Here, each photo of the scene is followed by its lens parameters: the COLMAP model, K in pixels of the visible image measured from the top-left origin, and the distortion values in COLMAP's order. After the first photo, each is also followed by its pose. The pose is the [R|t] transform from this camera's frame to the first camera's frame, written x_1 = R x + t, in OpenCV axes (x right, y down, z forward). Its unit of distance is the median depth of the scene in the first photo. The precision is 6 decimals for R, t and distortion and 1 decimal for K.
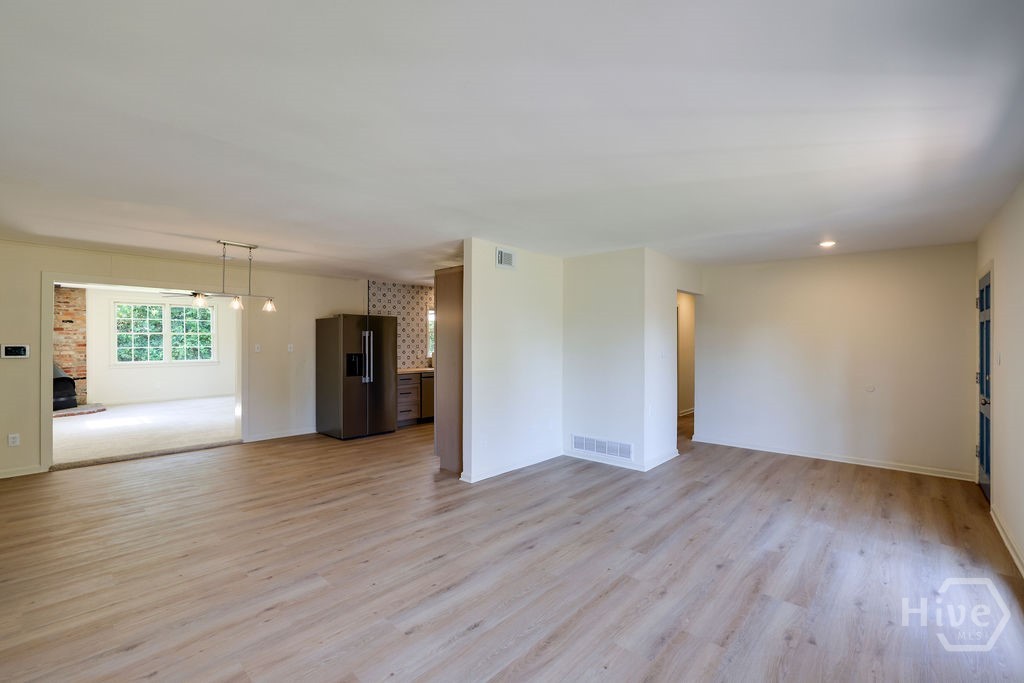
lens RADIAL K [[444.8, 0, 499.4], [0, 444.8, 337.5], [0, 0, 1]] dist [-0.044649, 0.015362]
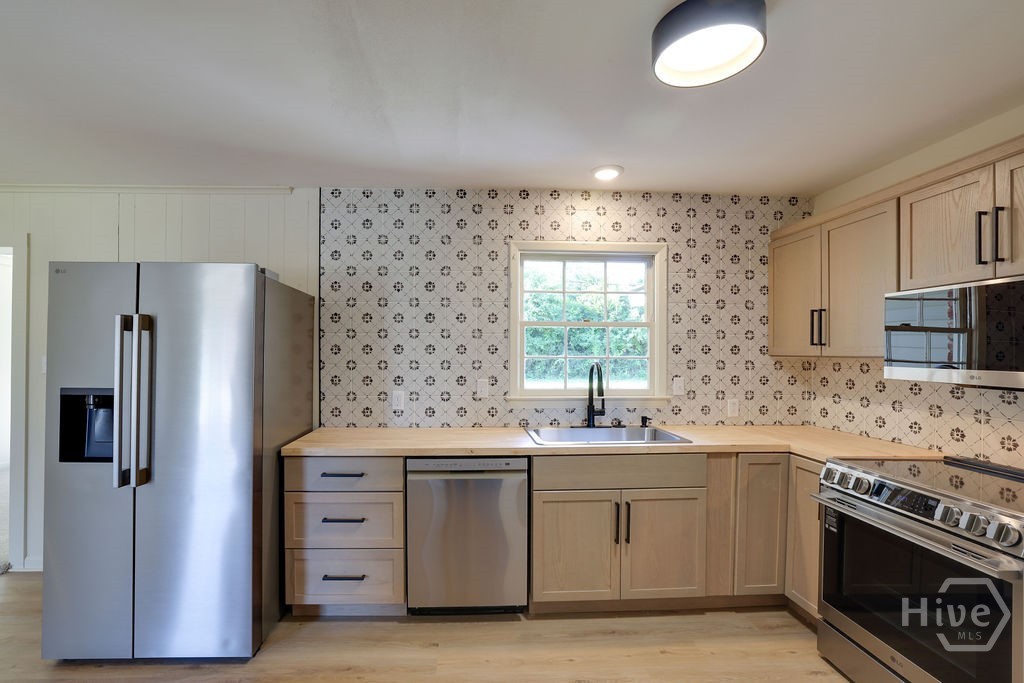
lens RADIAL K [[453.6, 0, 507.4], [0, 453.6, 347.1], [0, 0, 1]] dist [-0.054792, 0.020705]
pose [[0.713201, -0.006874, -0.700926, 0.110772], [0.005463, 0.999976, -0.004248, 0.011572], [0.700939, -0.000800, 0.713221, 1.089423]]
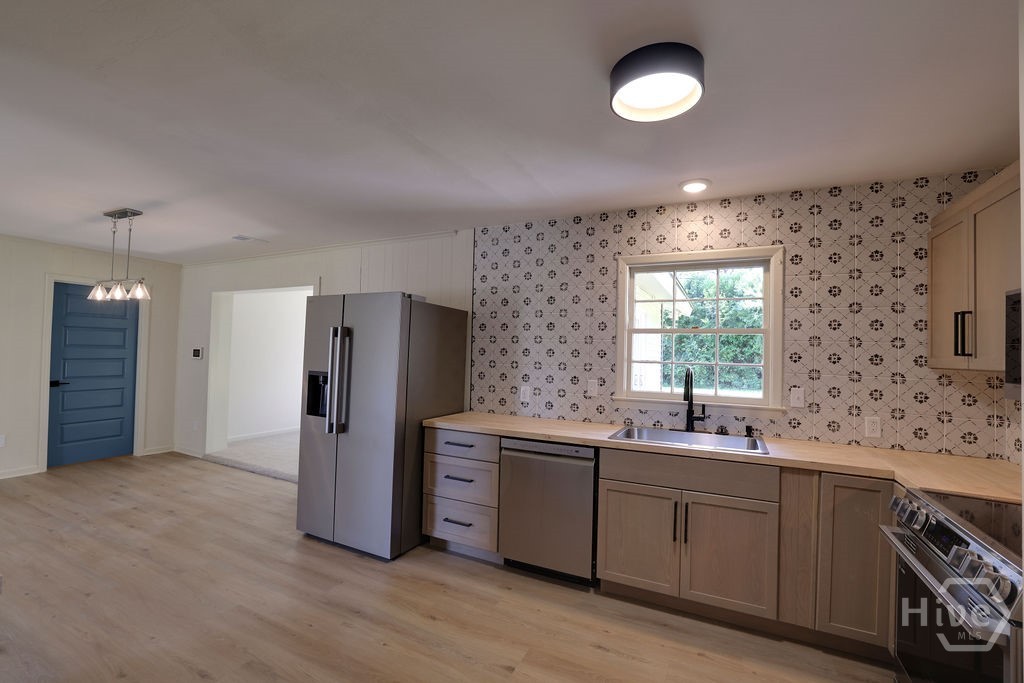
lens RADIAL K [[432.0, 0, 511.3], [0, 432.0, 337.2], [0, 0, 1]] dist [-0.049500, 0.016814]
pose [[0.294609, -0.030266, -0.955139, 0.227584], [-0.015555, 0.999214, -0.036460, 0.012353], [0.955491, 0.025599, 0.293906, 1.168558]]
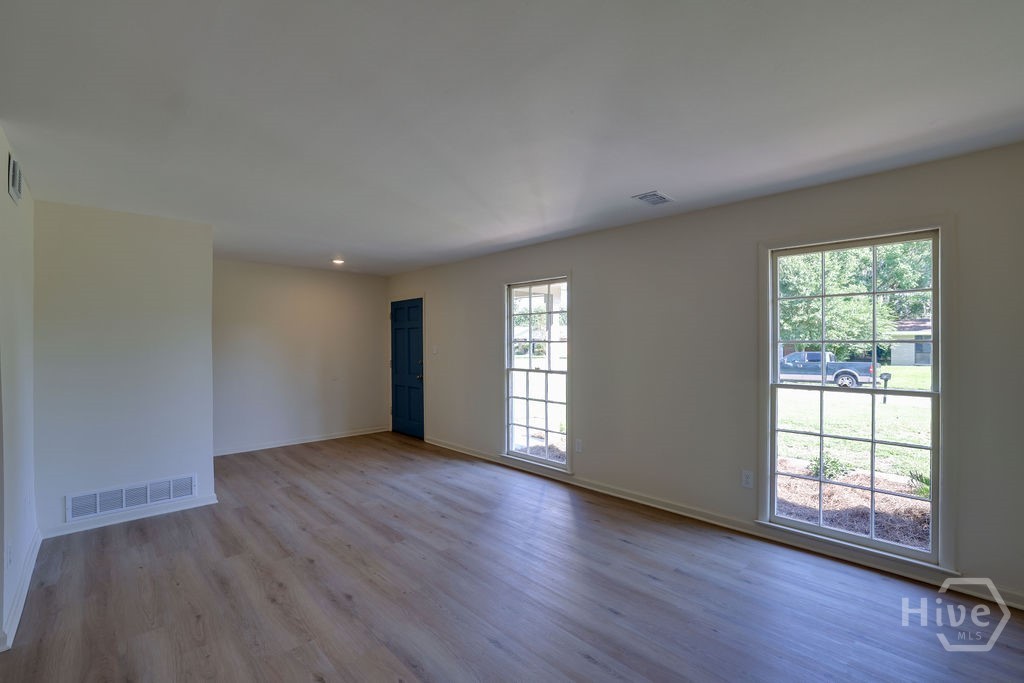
lens RADIAL K [[447.4, 0, 529.1], [0, 447.4, 339.6], [0, 0, 1]] dist [-0.029577, 0.000691]
pose [[0.029242, 0.000324, 0.999572, -0.381433], [-0.010034, 0.999950, -0.000031, -0.000827], [-0.999522, -0.010029, 0.029243, 0.337274]]
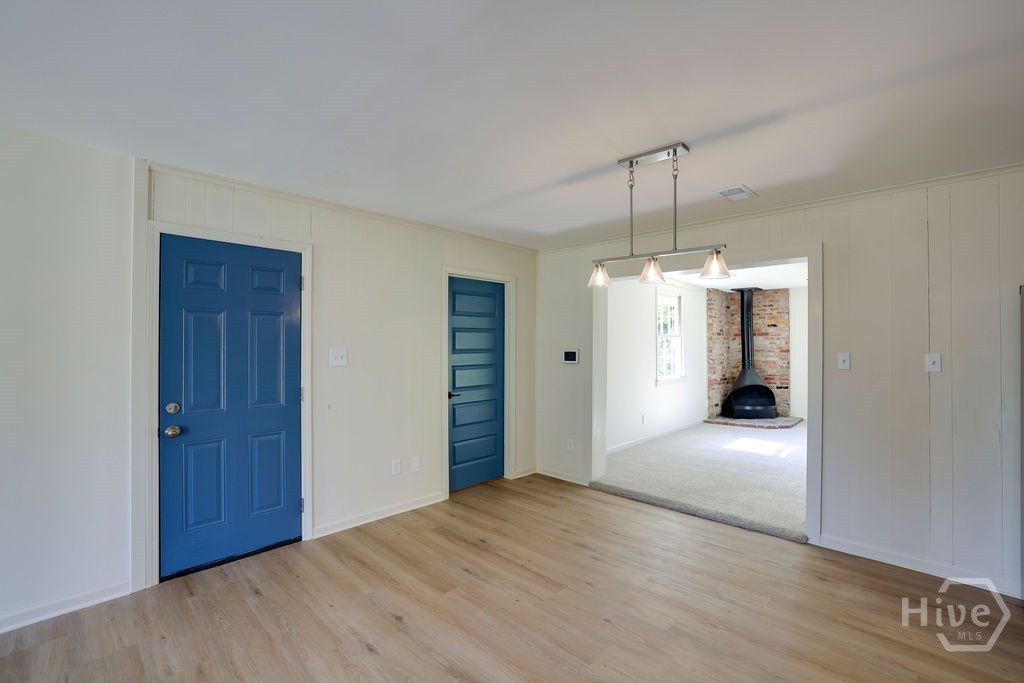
lens RADIAL K [[443.1, 0, 531.8], [0, 443.1, 344.1], [0, 0, 1]] dist [-0.029878, -0.000012]
pose [[0.008230, -0.005030, -0.999953, -0.074934], [0.007169, 0.999962, -0.004971, 0.005784], [0.999940, -0.007128, 0.008266, 0.699543]]
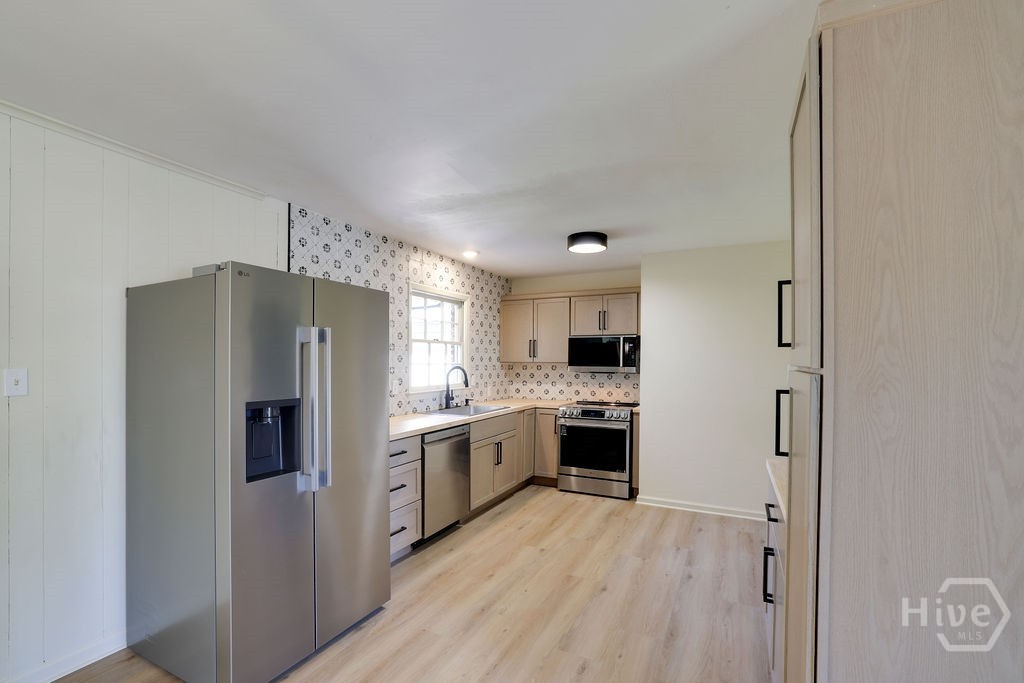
lens RADIAL K [[453.6, 0, 507.4], [0, 453.6, 347.1], [0, 0, 1]] dist [-0.054792, 0.020705]
pose [[0.959969, 0.009624, 0.279941, -0.285580], [-0.005267, 0.999853, -0.016312, 0.004622], [-0.280057, 0.014185, 0.959878, 0.734222]]
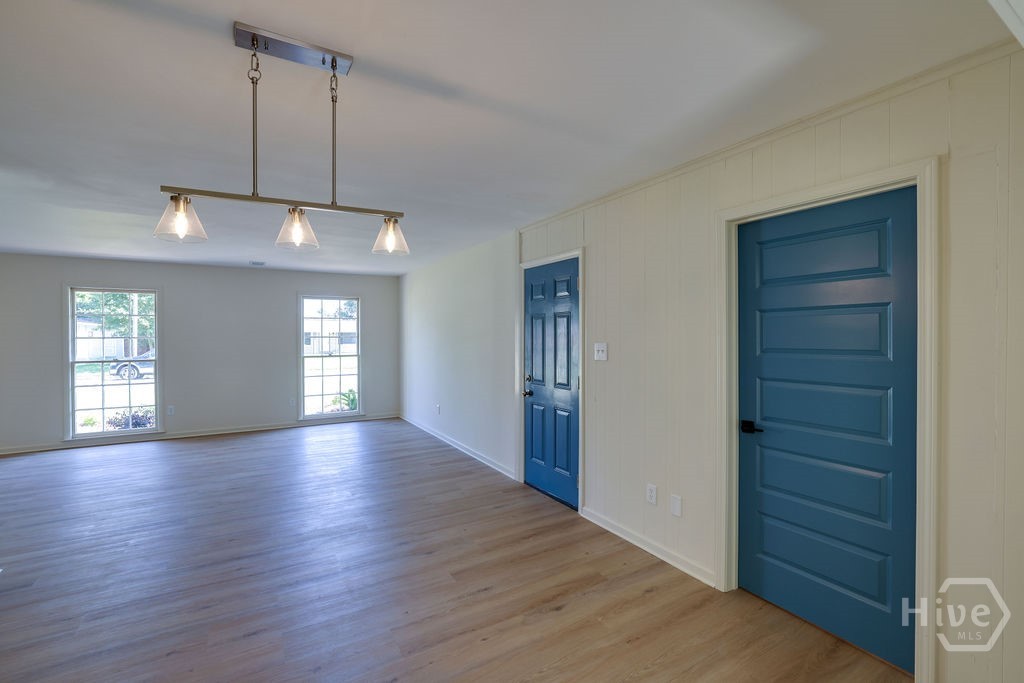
lens RADIAL K [[444.8, 0, 499.4], [0, 444.8, 337.5], [0, 0, 1]] dist [-0.044649, 0.015362]
pose [[-0.955690, -0.002921, 0.294360, -0.689576], [-0.004483, 0.999979, -0.004630, 0.003965], [-0.294340, -0.005744, -0.955683, 1.037713]]
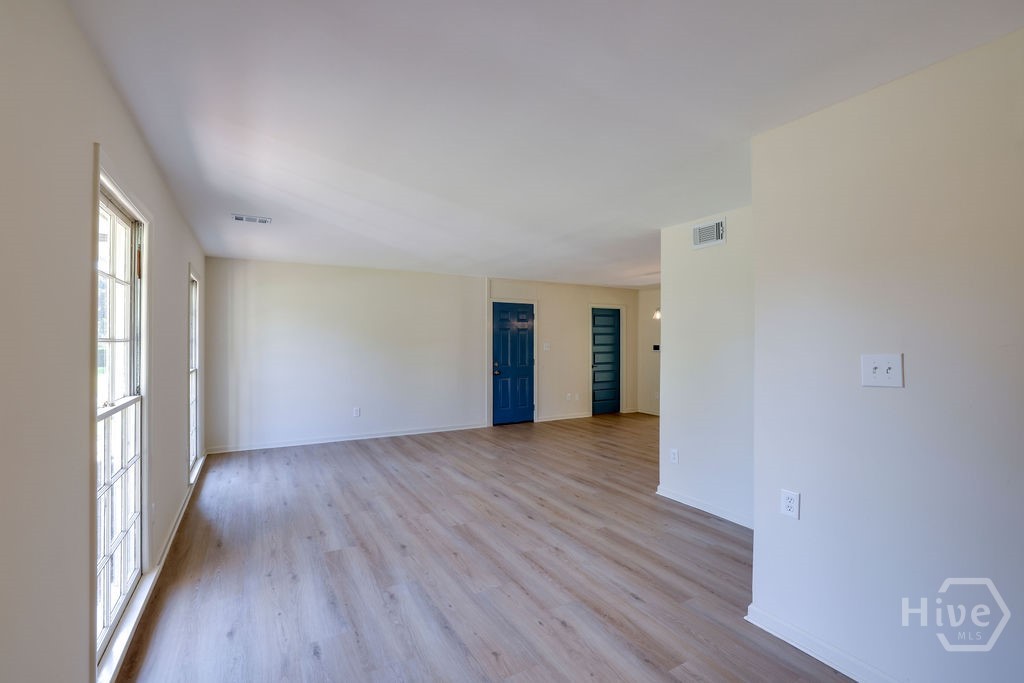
lens RADIAL K [[453.6, 0, 507.4], [0, 453.6, 347.1], [0, 0, 1]] dist [-0.054792, 0.020705]
pose [[-0.297613, 0.005908, -0.954668, 0.704023], [0.007337, 0.999965, 0.003901, 0.012770], [0.954658, -0.005843, -0.297646, 0.748616]]
